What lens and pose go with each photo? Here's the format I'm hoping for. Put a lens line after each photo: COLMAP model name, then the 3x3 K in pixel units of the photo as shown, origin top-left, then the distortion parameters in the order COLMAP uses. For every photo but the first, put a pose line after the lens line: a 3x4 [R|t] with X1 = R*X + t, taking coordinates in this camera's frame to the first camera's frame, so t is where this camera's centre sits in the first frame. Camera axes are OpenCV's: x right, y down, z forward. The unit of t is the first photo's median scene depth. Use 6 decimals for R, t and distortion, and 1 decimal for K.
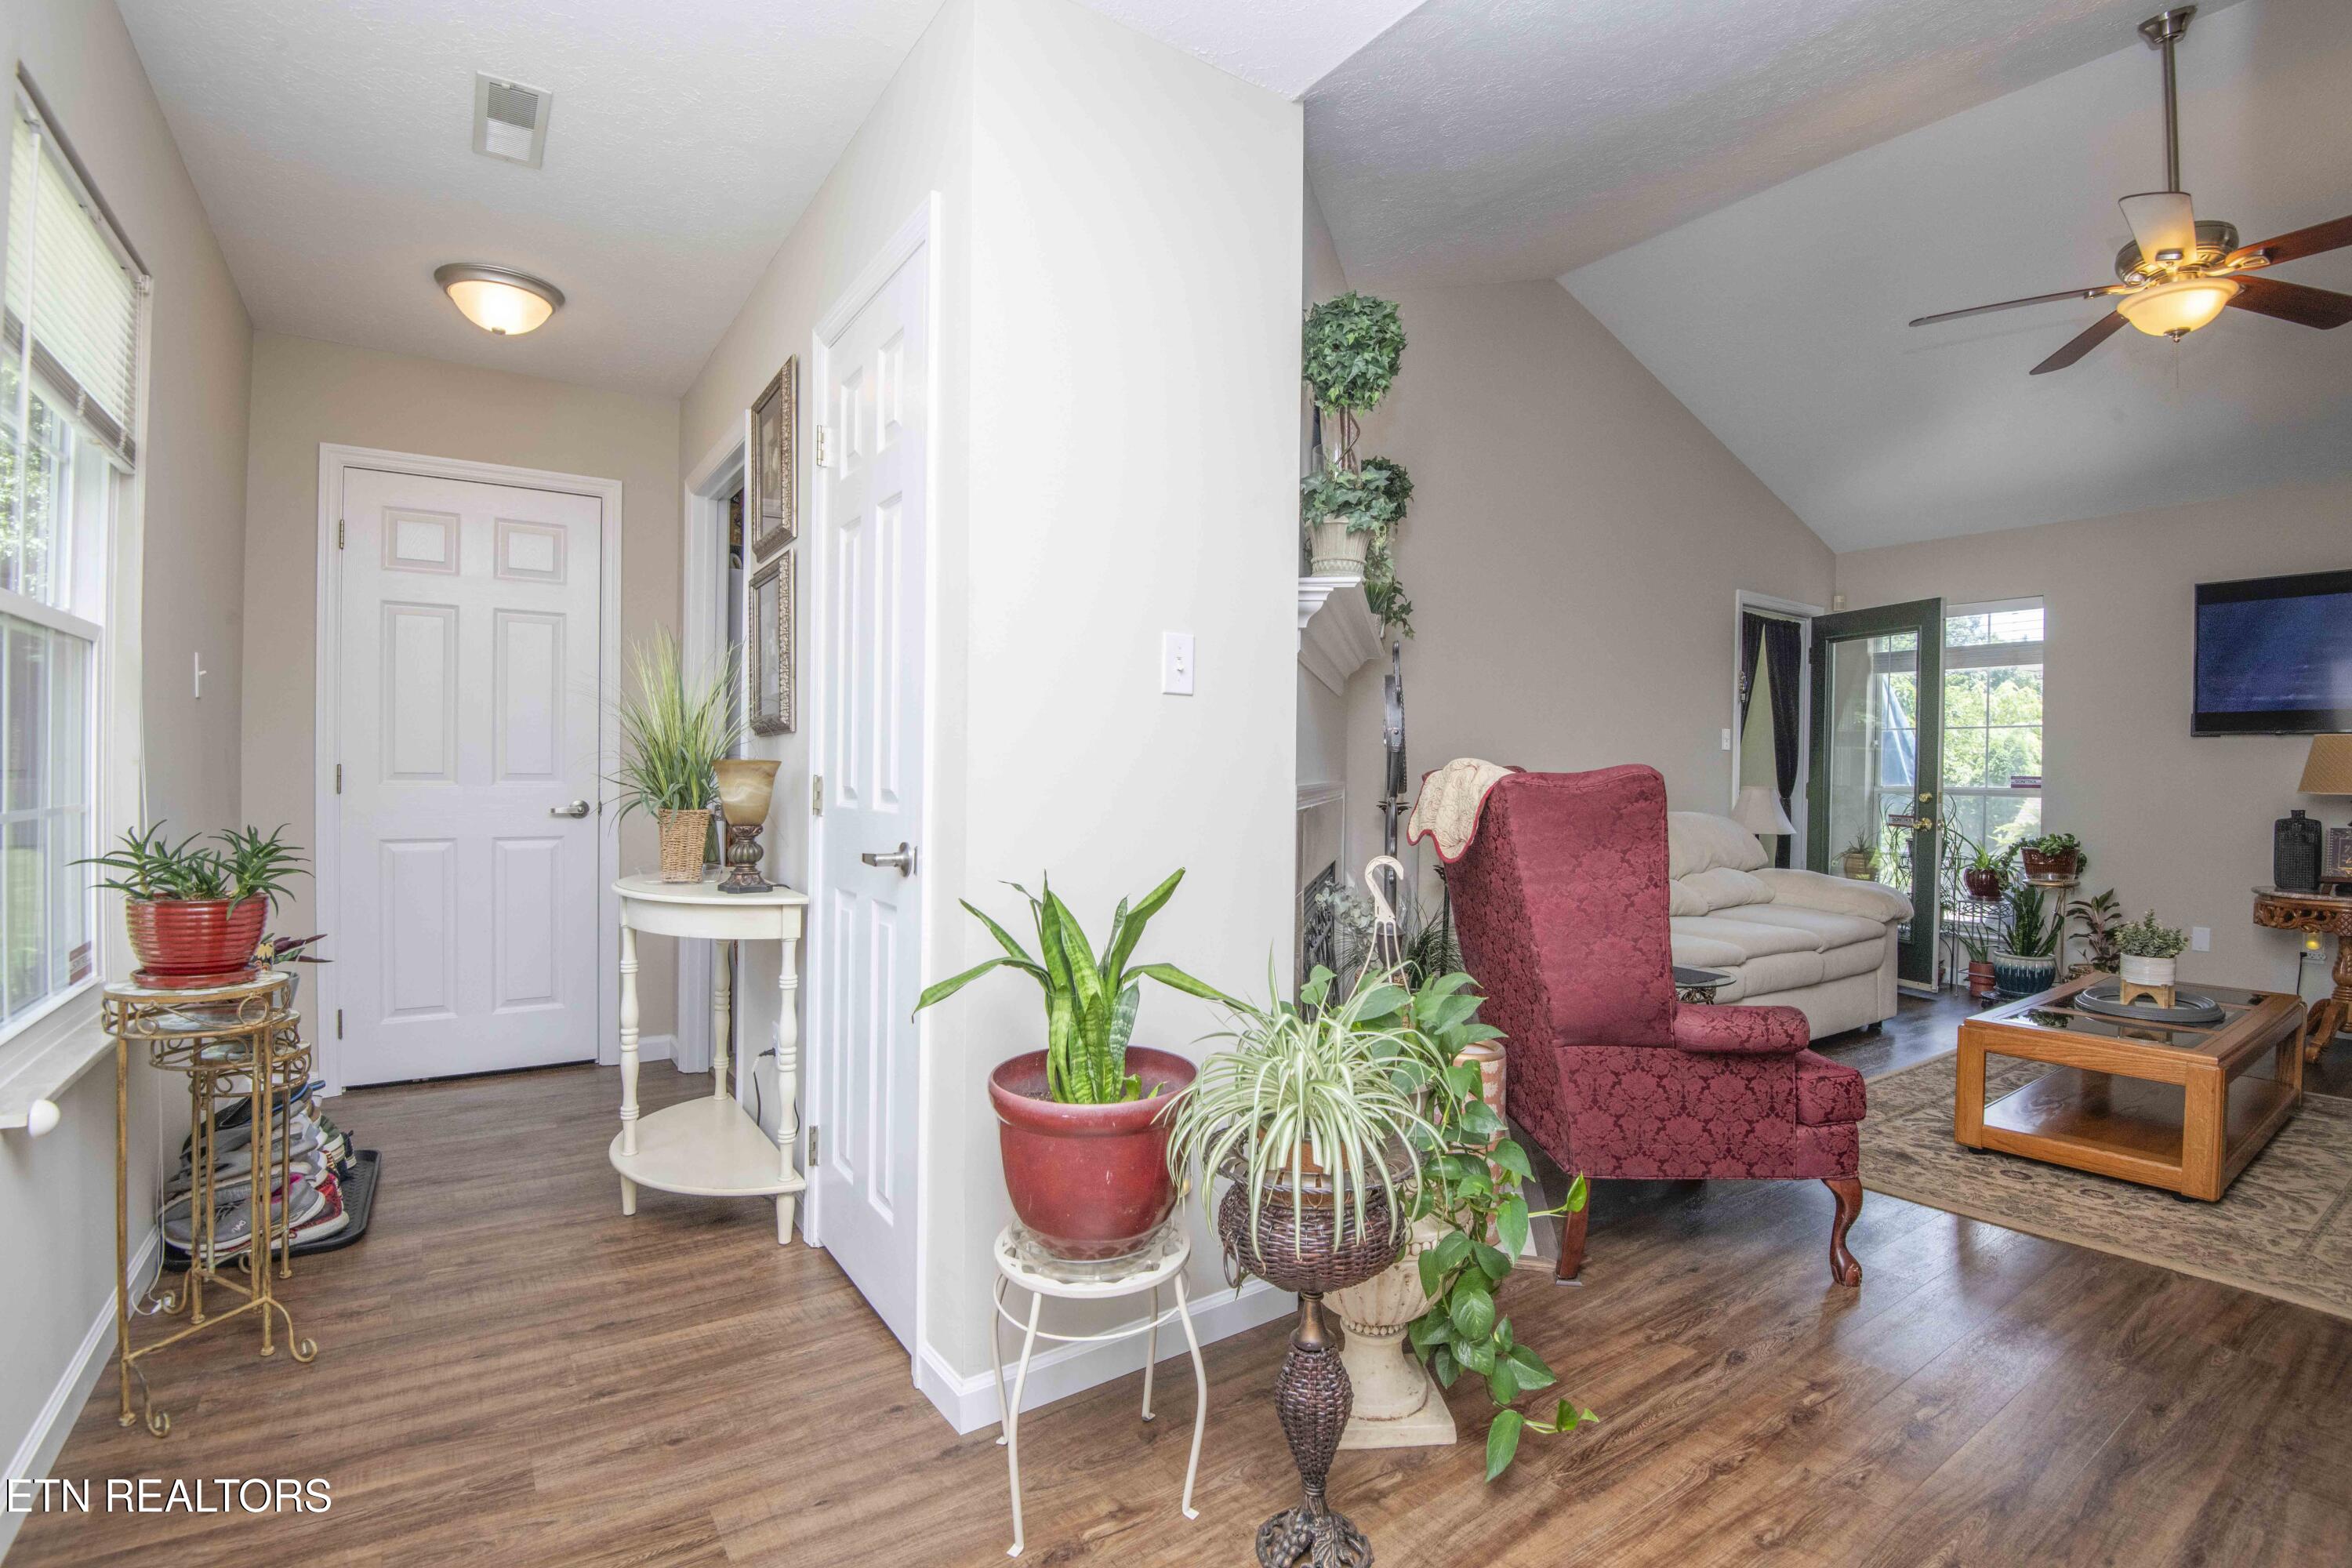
lens RADIAL K [[1088.8, 0, 1188.8], [0, 1088.8, 789.5], [0, 0, 1]] dist [-0.026702, -0.008782]
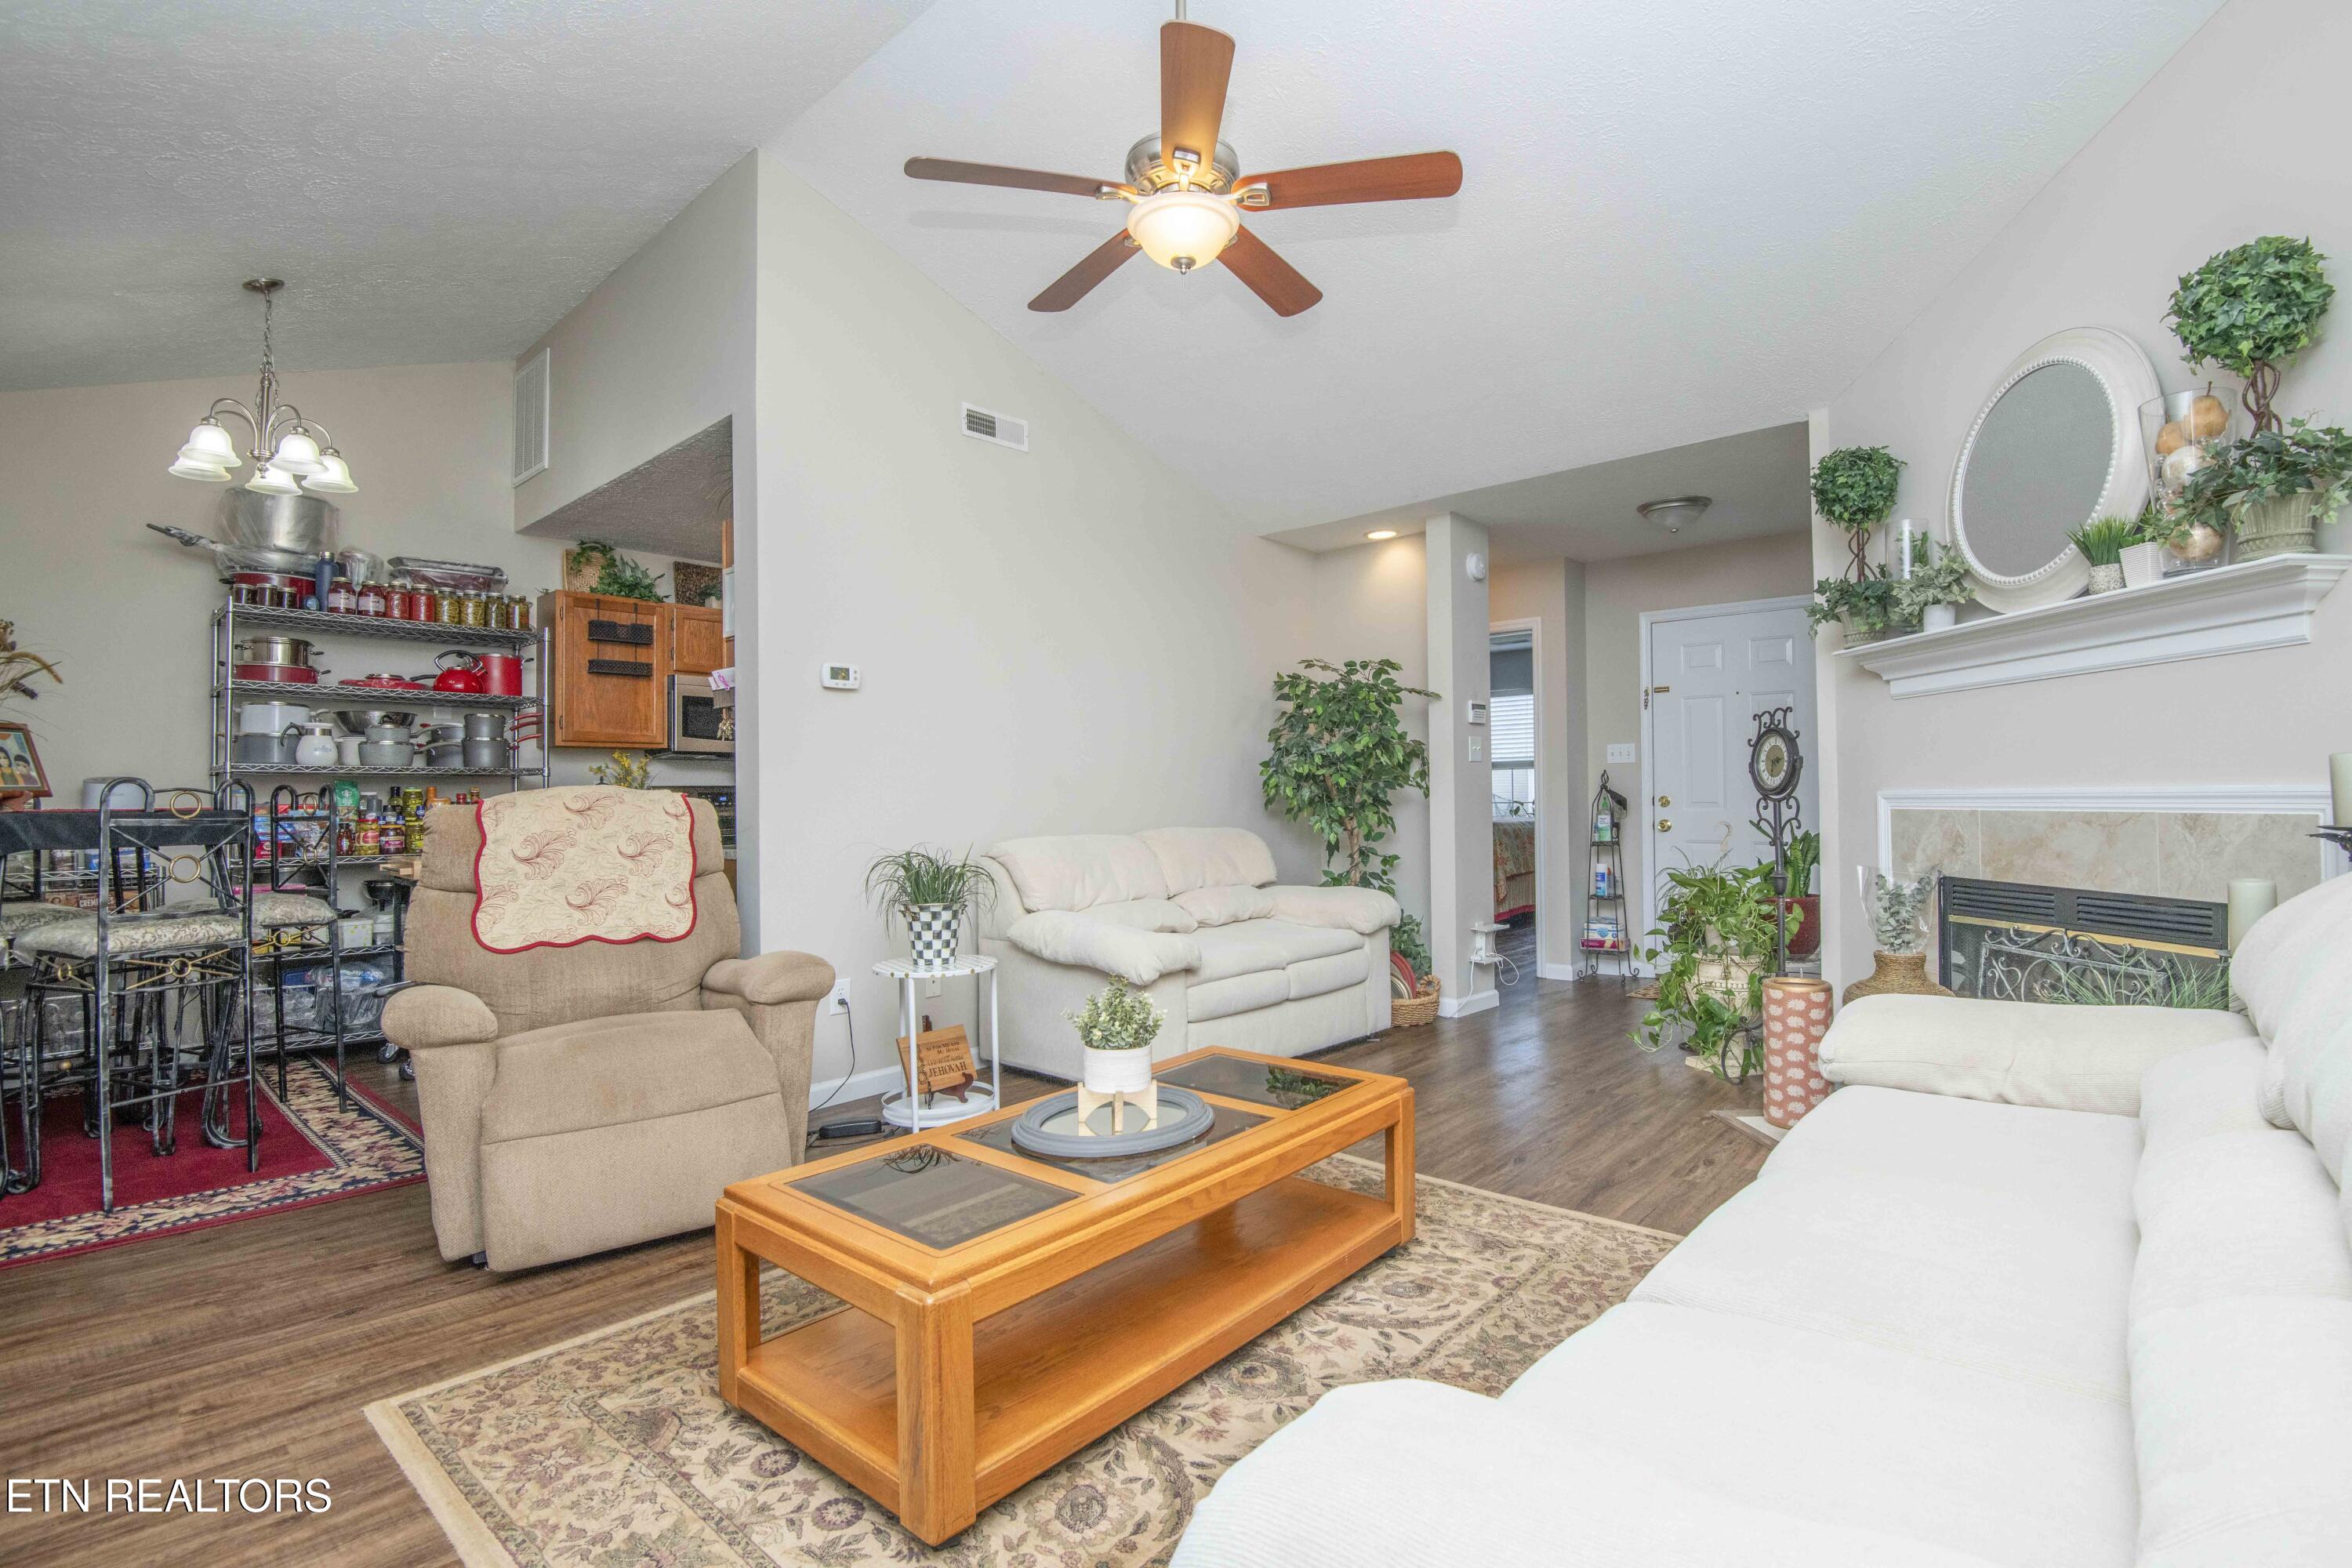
lens RADIAL K [[1088.8, 0, 1181.8], [0, 1088.8, 779.6], [0, 0, 1]] dist [-0.026702, -0.008782]
pose [[-0.971898, -0.006795, -0.235304, 0.728262], [-0.005714, 0.999970, -0.005272, -0.002418], [0.235333, -0.003780, -0.971908, 1.177331]]
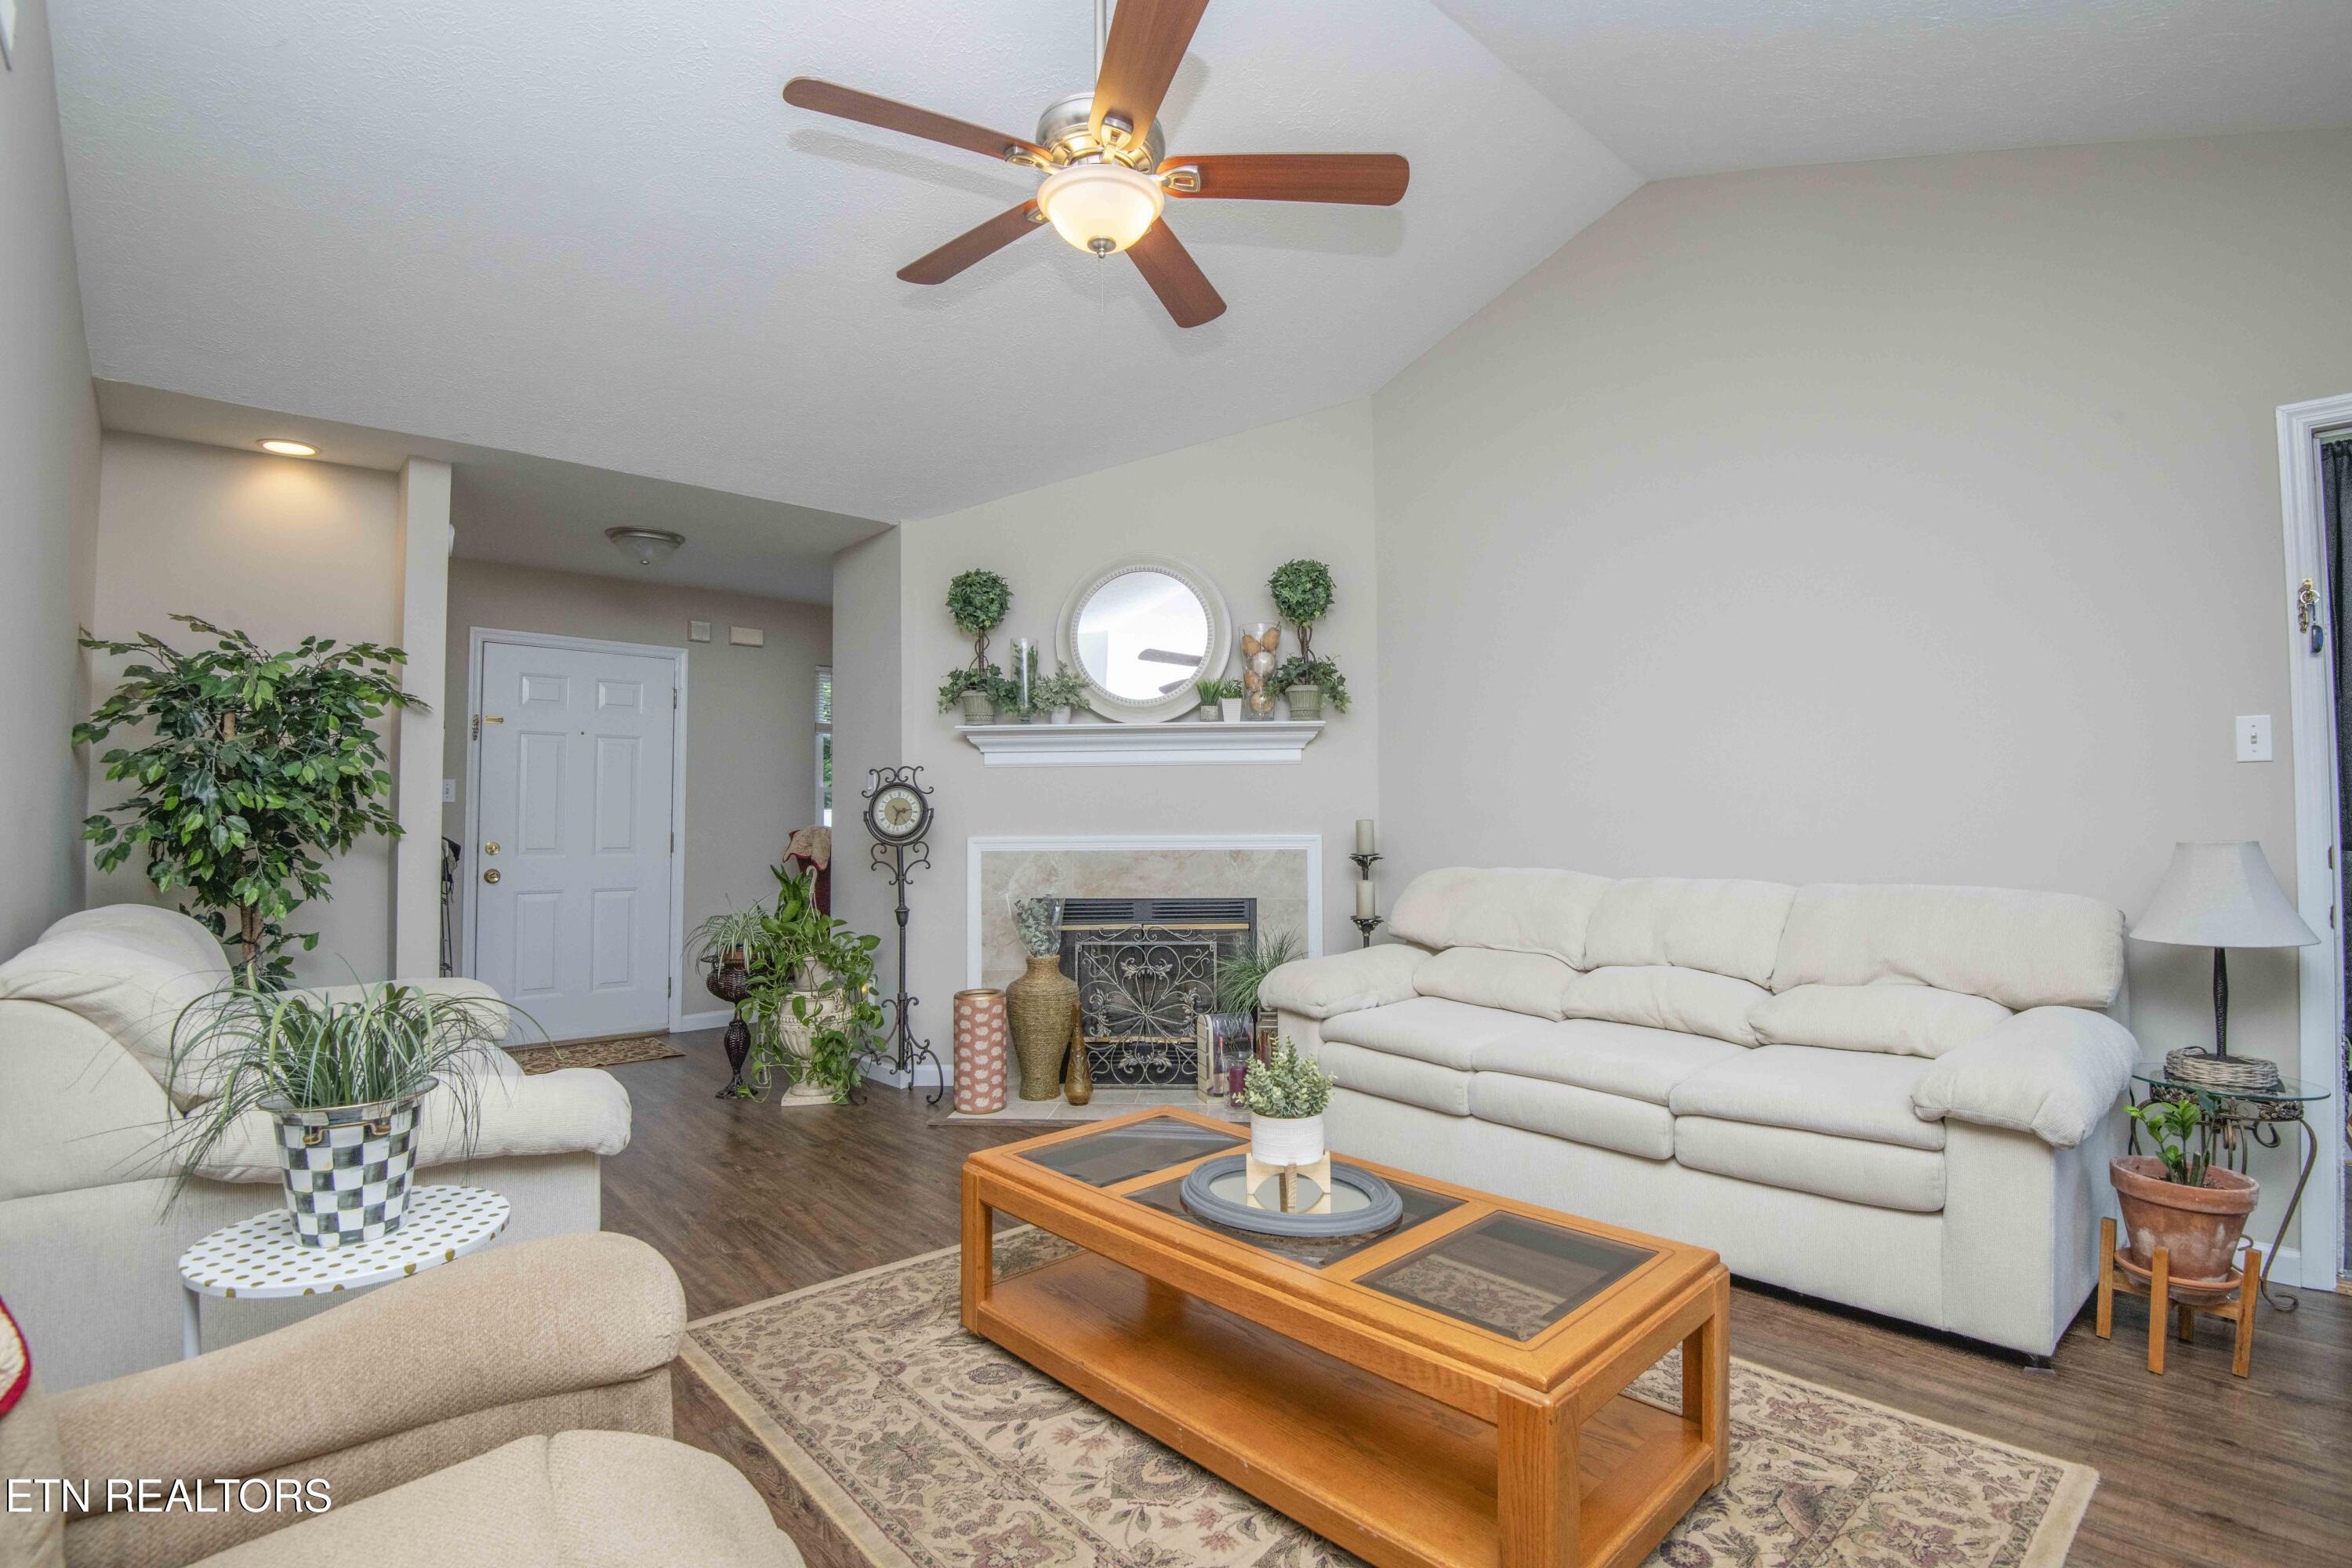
lens RADIAL K [[1088.8, 0, 1204.1], [0, 1088.8, 783.9], [0, 0, 1]] dist [-0.026702, -0.008782]
pose [[0.144013, -0.047497, -0.988435, 1.089271], [-0.005758, 0.998790, -0.048833, -0.002600], [0.989559, 0.012724, 0.143566, 0.608106]]
